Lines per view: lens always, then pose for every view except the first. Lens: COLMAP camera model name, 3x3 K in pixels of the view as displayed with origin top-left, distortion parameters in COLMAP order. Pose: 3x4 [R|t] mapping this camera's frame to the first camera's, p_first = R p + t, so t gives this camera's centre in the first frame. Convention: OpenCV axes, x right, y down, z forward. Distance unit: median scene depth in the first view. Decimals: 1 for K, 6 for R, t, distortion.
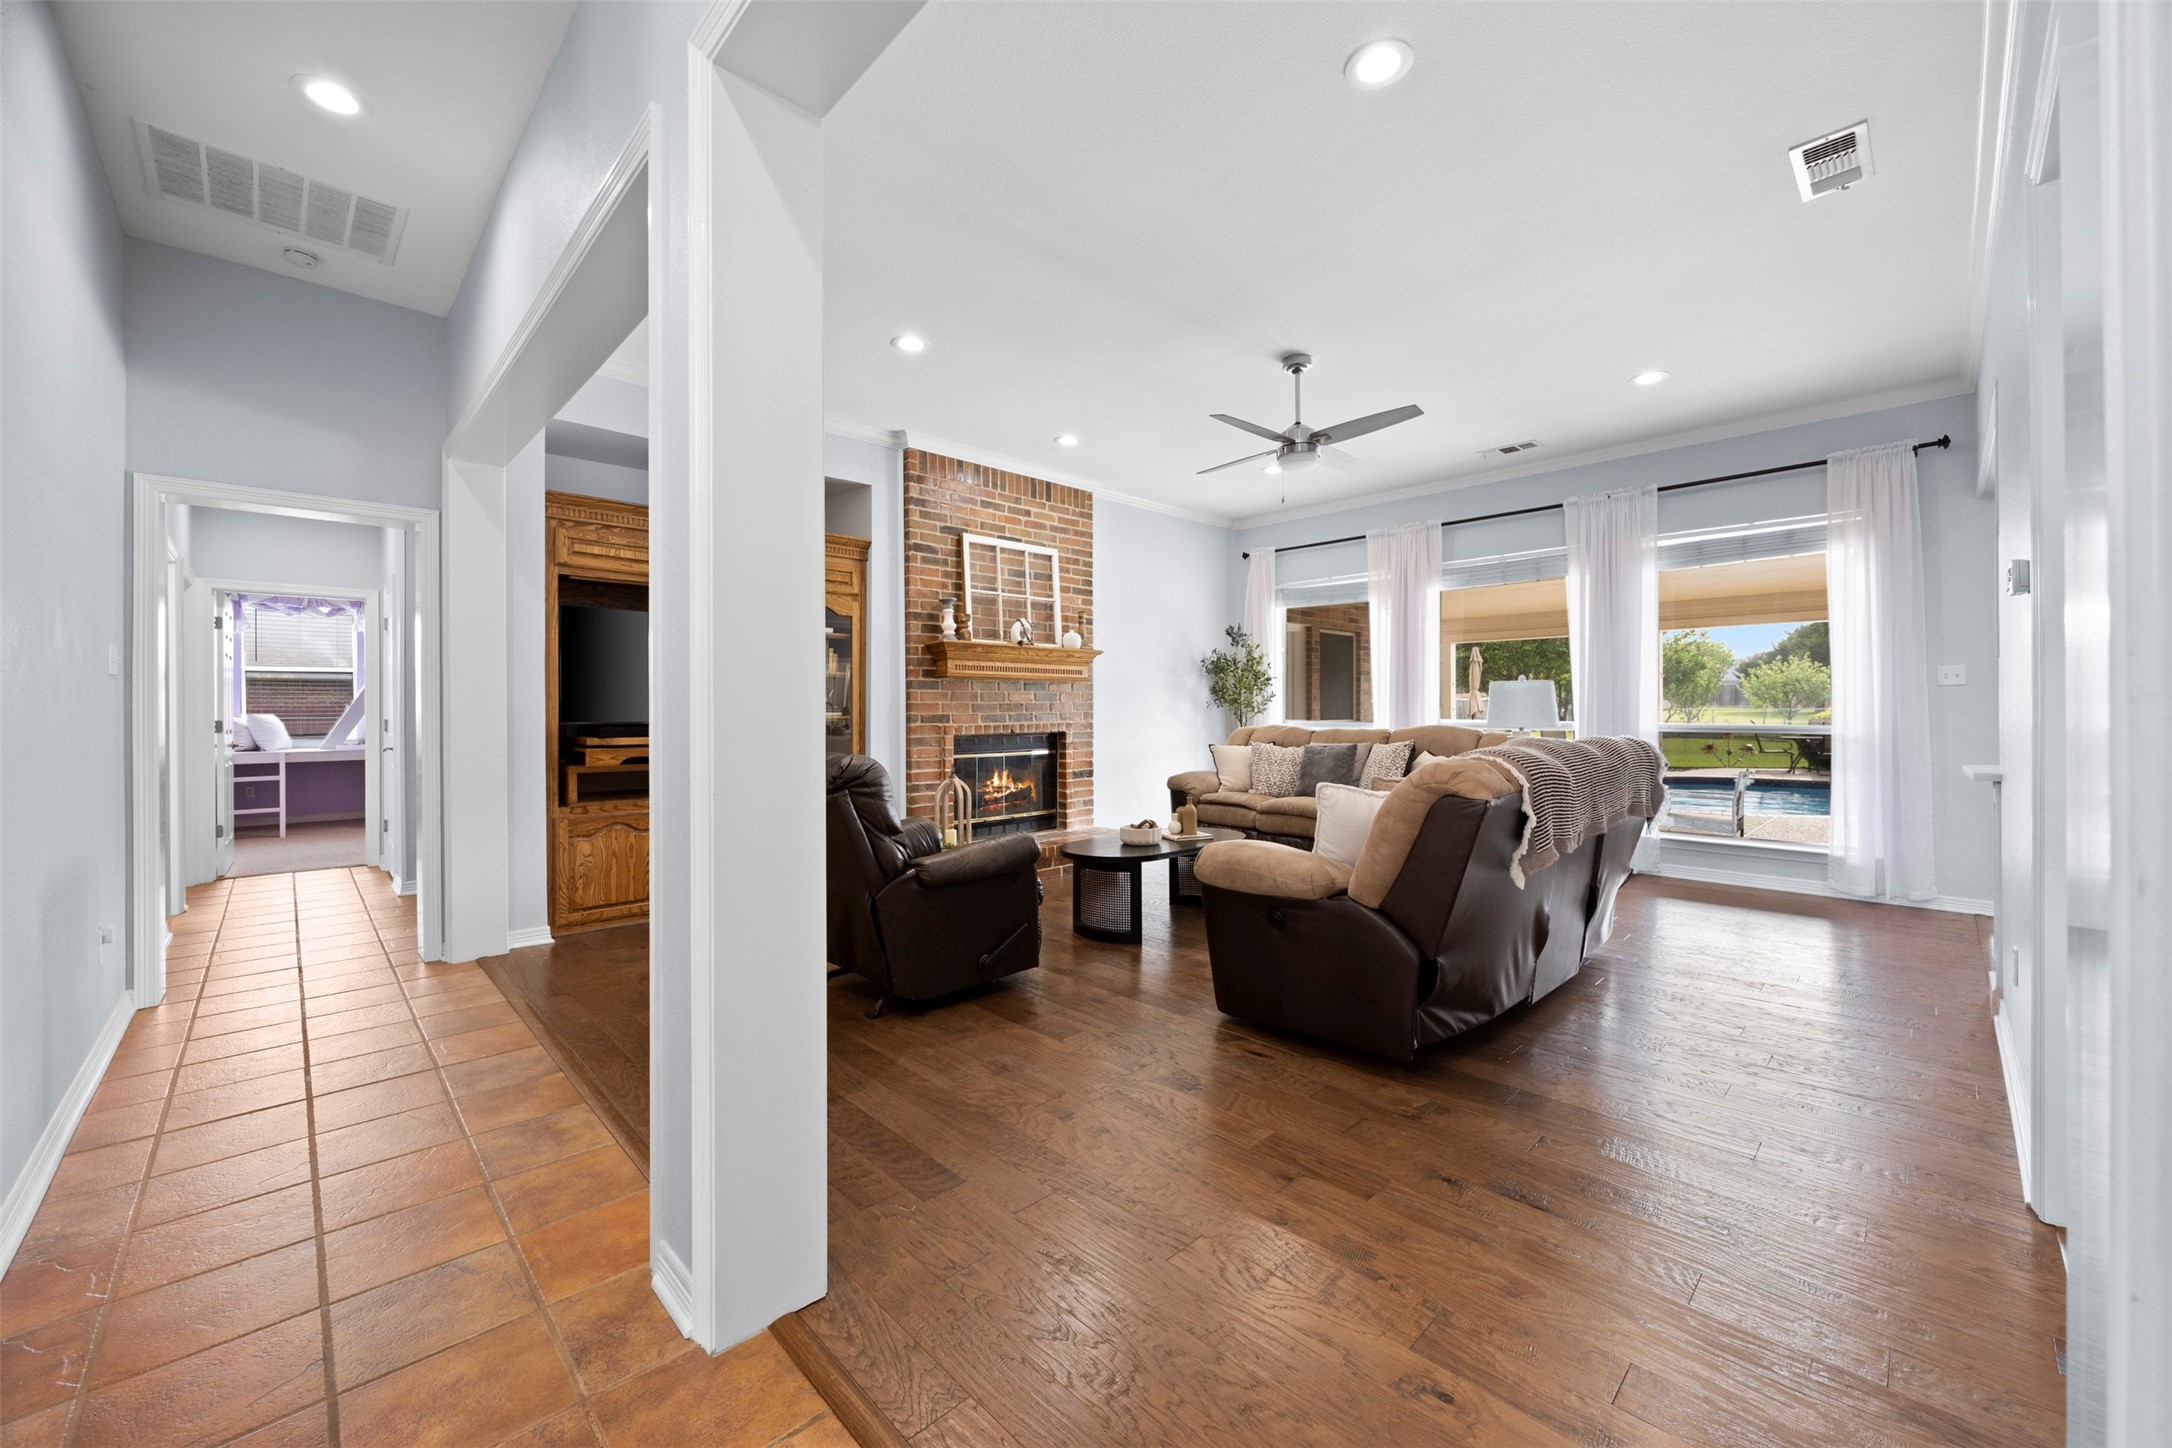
lens RADIAL K [[822.9, 0, 1084.4], [0, 822.9, 711.0], [0, 0, 1]] dist [0.002060, 0.000117]
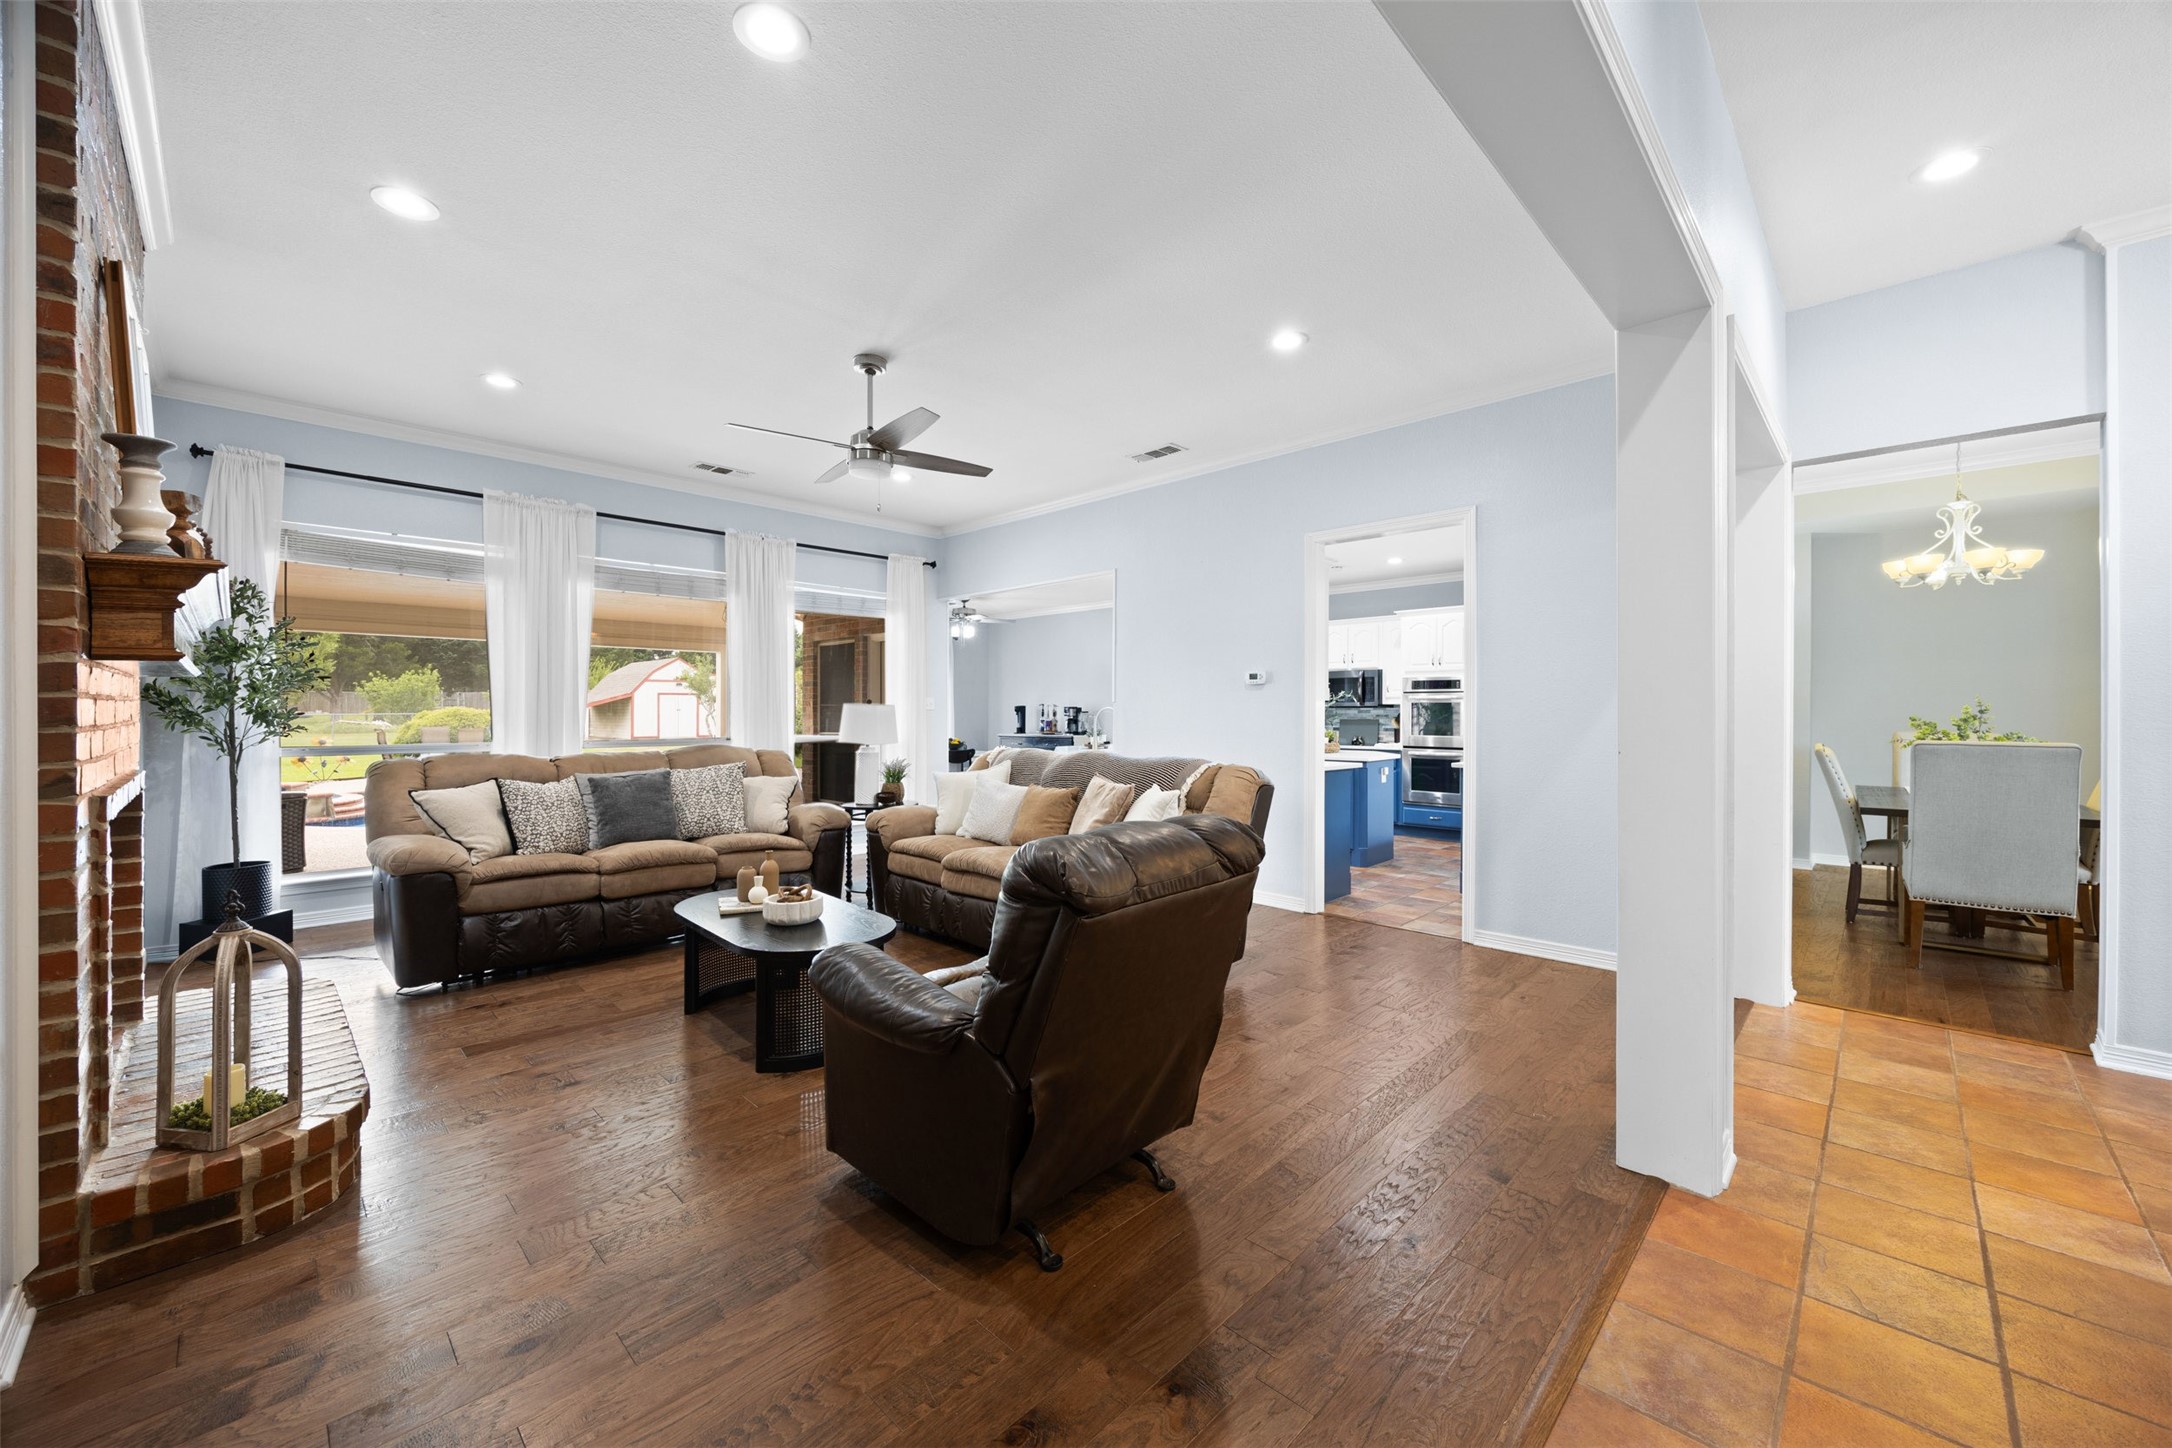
lens RADIAL K [[830.4, 0, 1086.0], [0, 830.4, 724.0], [0, 0, 1]] dist [-0.001059, -0.000019]
pose [[-0.032241, -0.007145, 0.999455, -0.815824], [0.006691, 0.999950, 0.007365, -0.015708], [-0.999458, 0.006925, -0.032192, 0.930602]]
